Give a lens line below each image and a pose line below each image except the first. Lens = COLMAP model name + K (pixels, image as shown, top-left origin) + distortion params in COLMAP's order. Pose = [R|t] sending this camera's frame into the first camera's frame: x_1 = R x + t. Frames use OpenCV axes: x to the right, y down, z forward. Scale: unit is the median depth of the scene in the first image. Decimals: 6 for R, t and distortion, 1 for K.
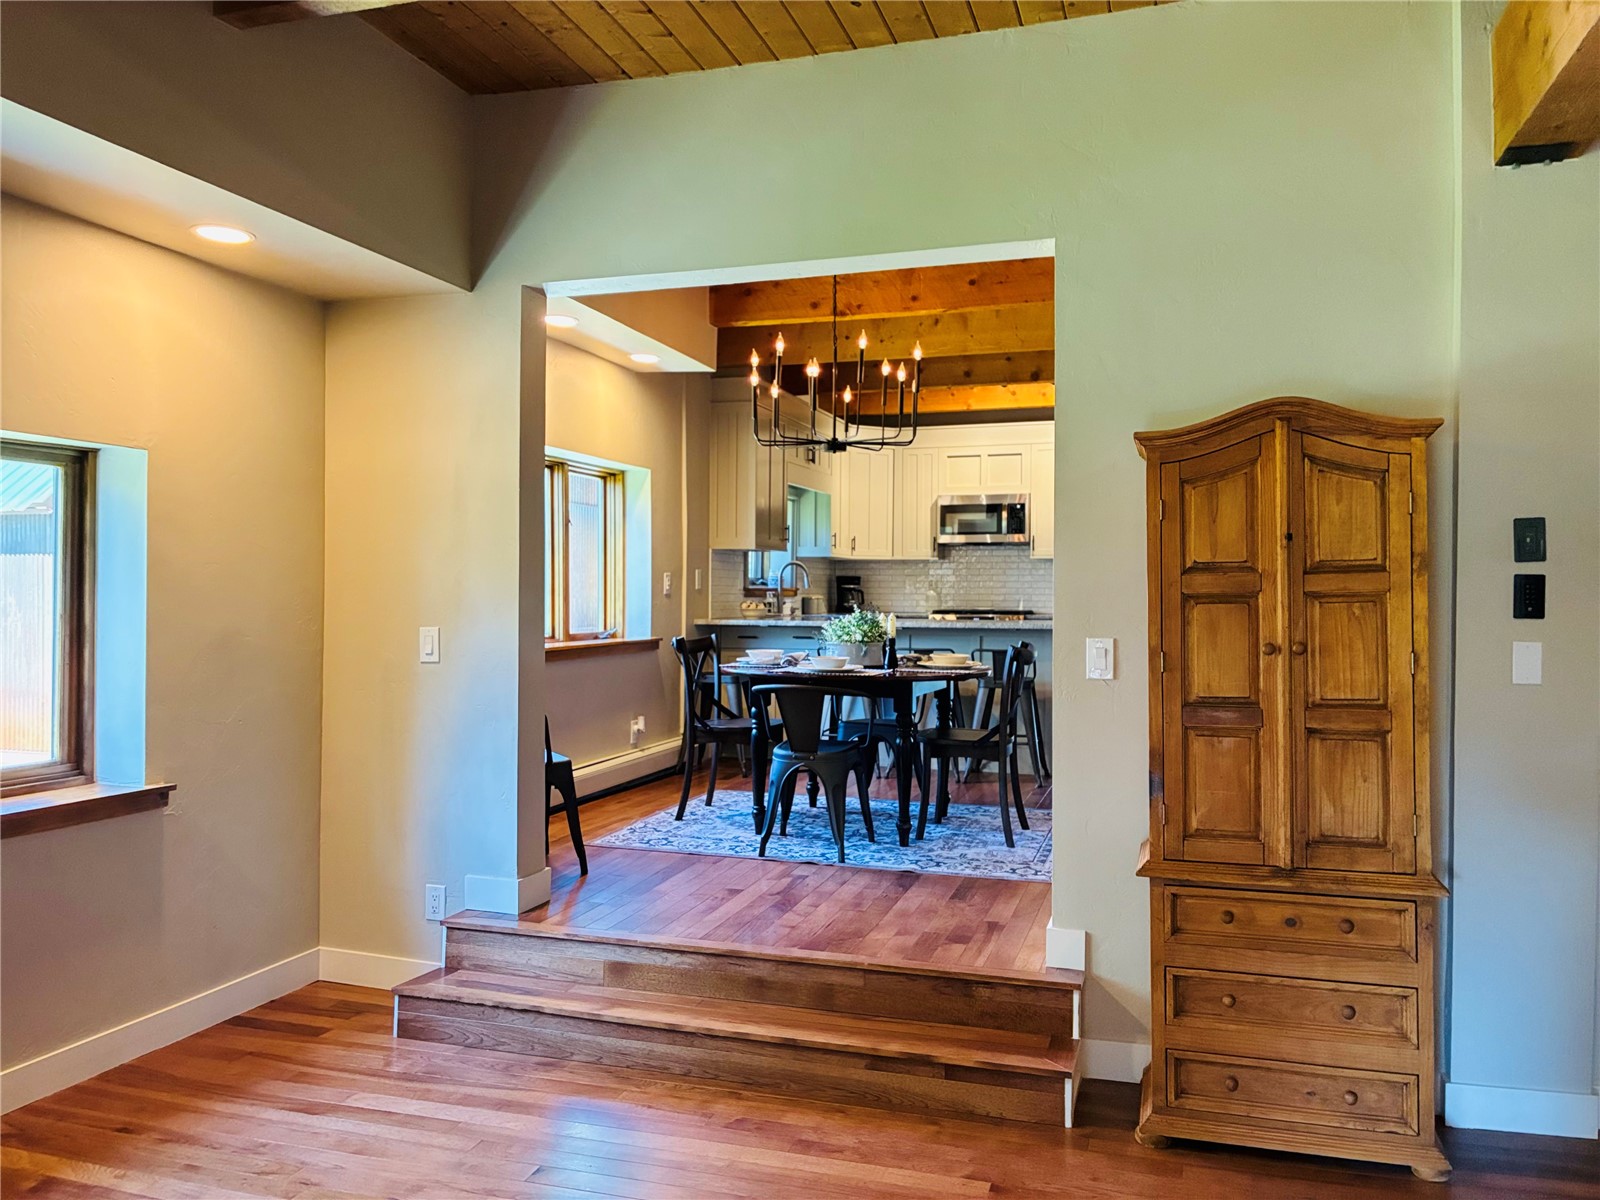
lens RADIAL K [[1242.3, 0, 800.0], [0, 1242.3, 600.0], [0, 0, 1]] dist [0.049127, -0.062987]
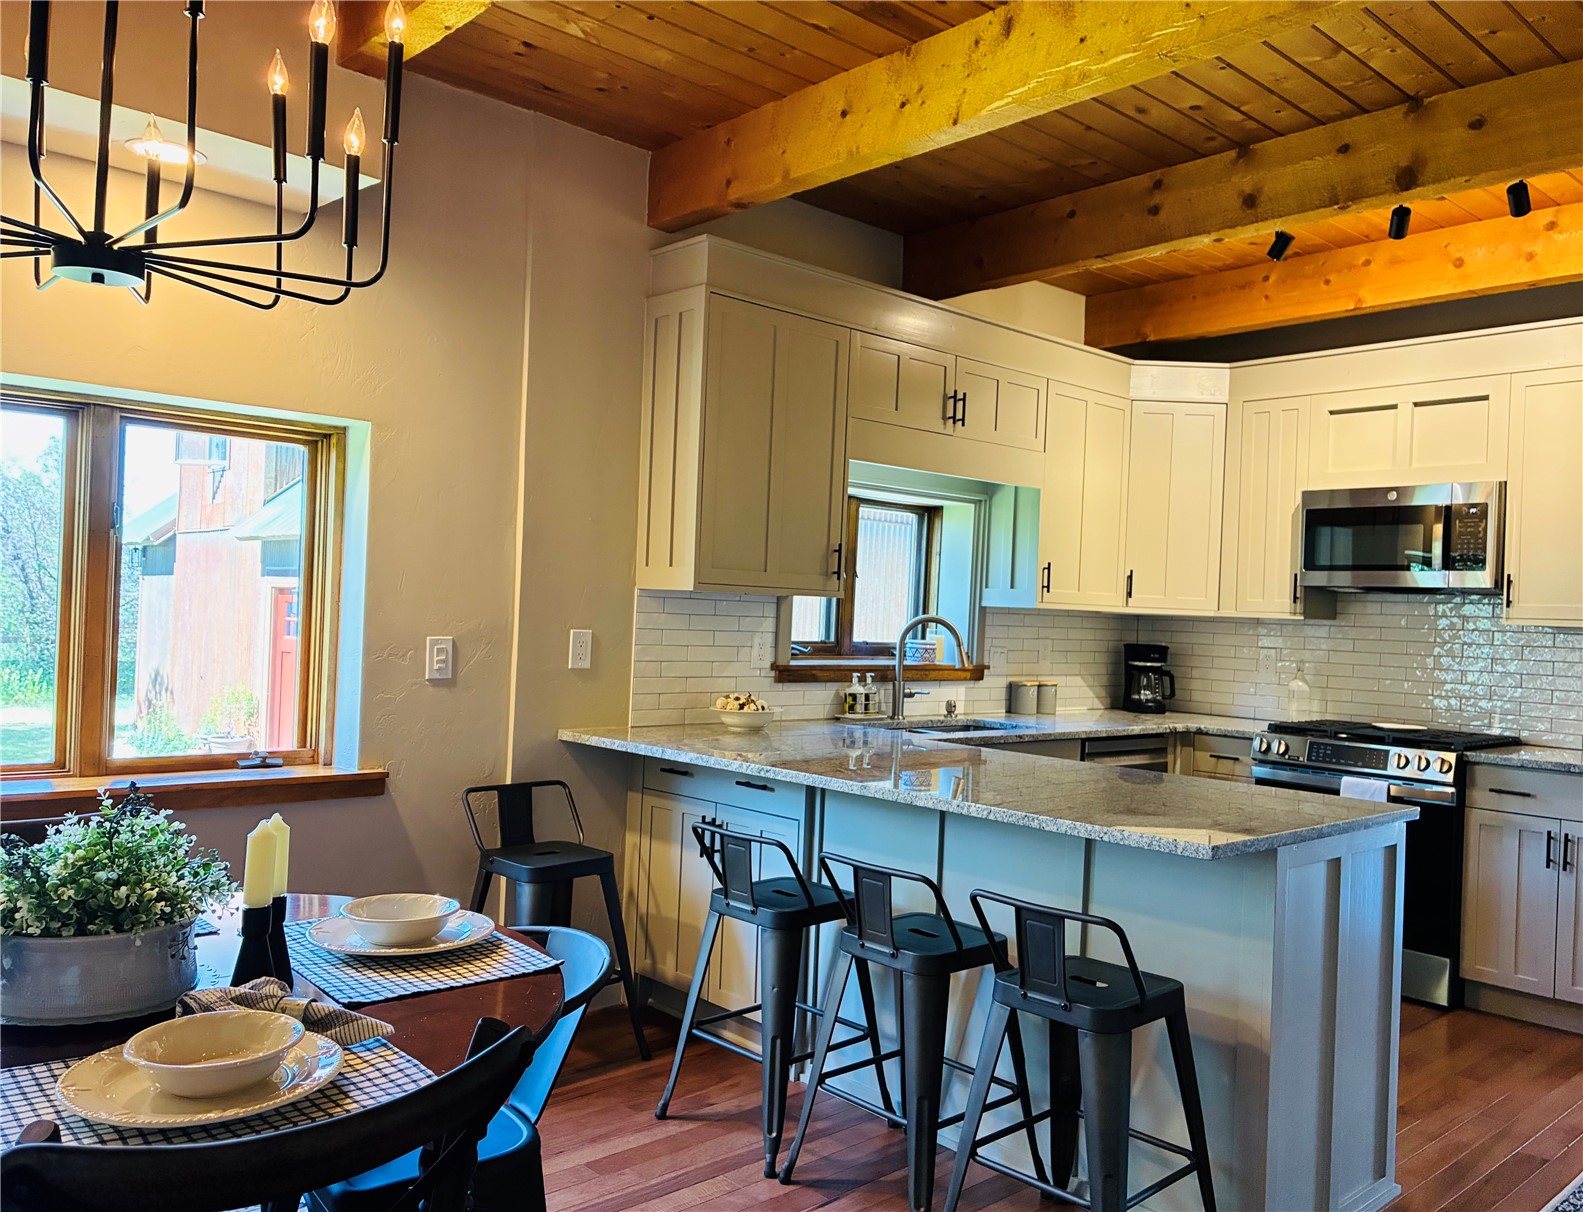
lens RADIAL K [[1264.3, 0, 818.5], [0, 1264.3, 607.9], [0, 0, 1]] dist [0.019635, 0.001588]
pose [[0.868776, 0.025860, -0.494530, 0.195024], [-0.038081, 0.999167, -0.014649, -0.022391], [0.493739, 0.031559, 0.869037, 0.464203]]
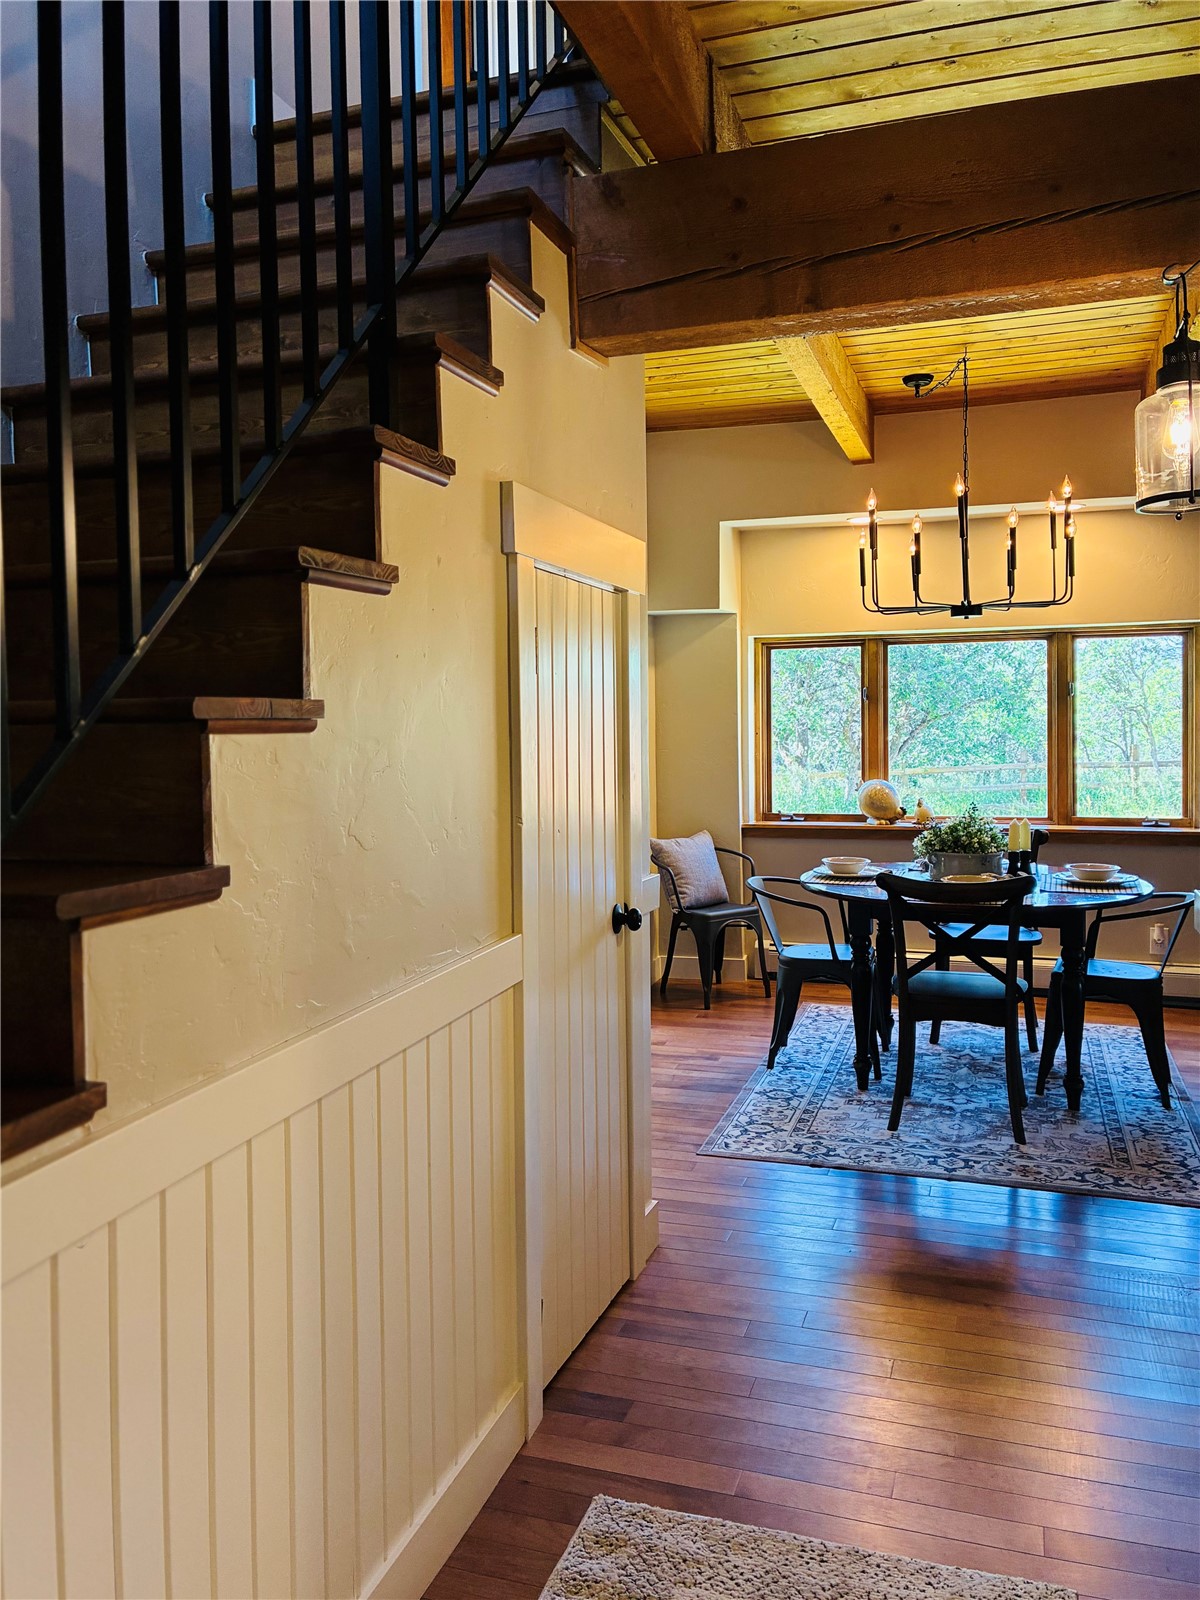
lens RADIAL K [[1242.3, 0, 596.8], [0, 1242.3, 763.5], [0, 0, 1]] dist [0.049127, -0.062987]
pose [[-0.008871, 0.030825, -0.999485, 0.484131], [0.003311, 0.999520, 0.030797, -0.027048], [0.999955, -0.003036, -0.008968, 0.433571]]
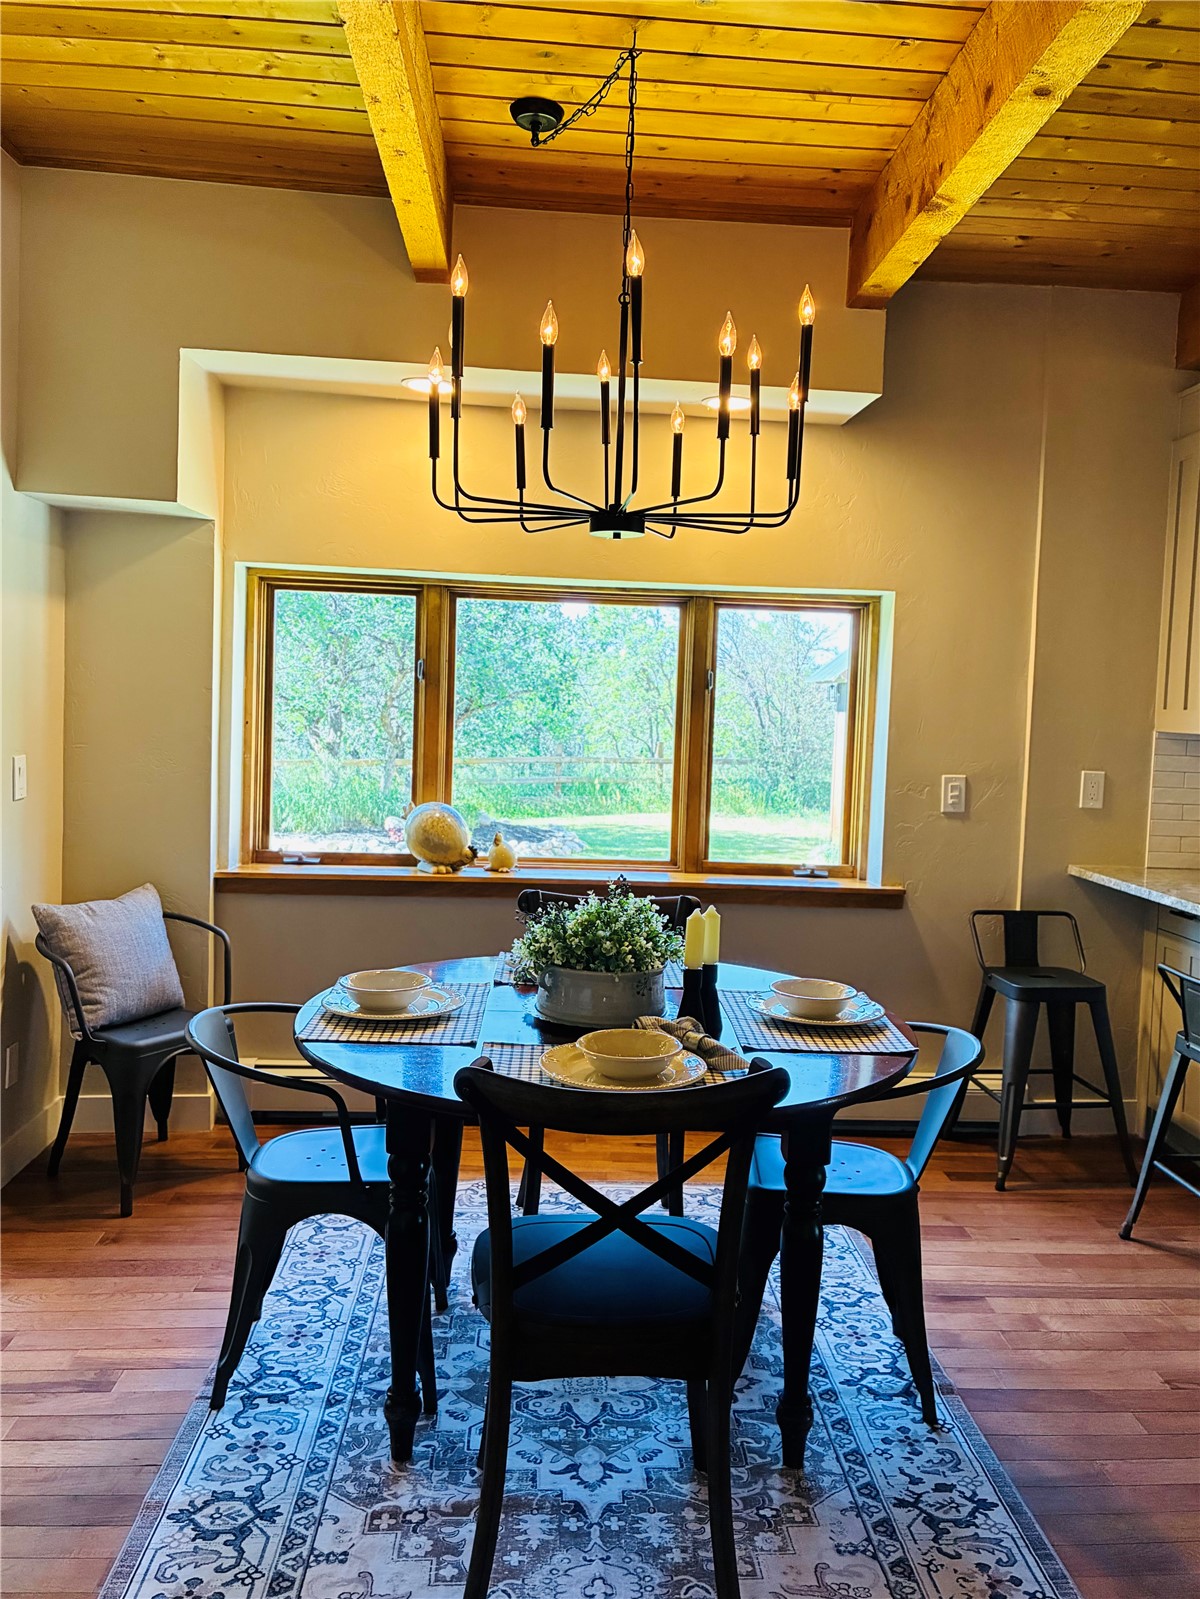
lens RADIAL K [[1241.5, 0, 596.8], [0, 1241.5, 763.1], [0, 0, 1]] dist [0.049127, -0.062987]
pose [[0.351087, 0.049338, -0.935042, 0.259301], [-0.043175, 0.998402, 0.036471, -0.028994], [0.935347, 0.027566, 0.352656, 0.474121]]
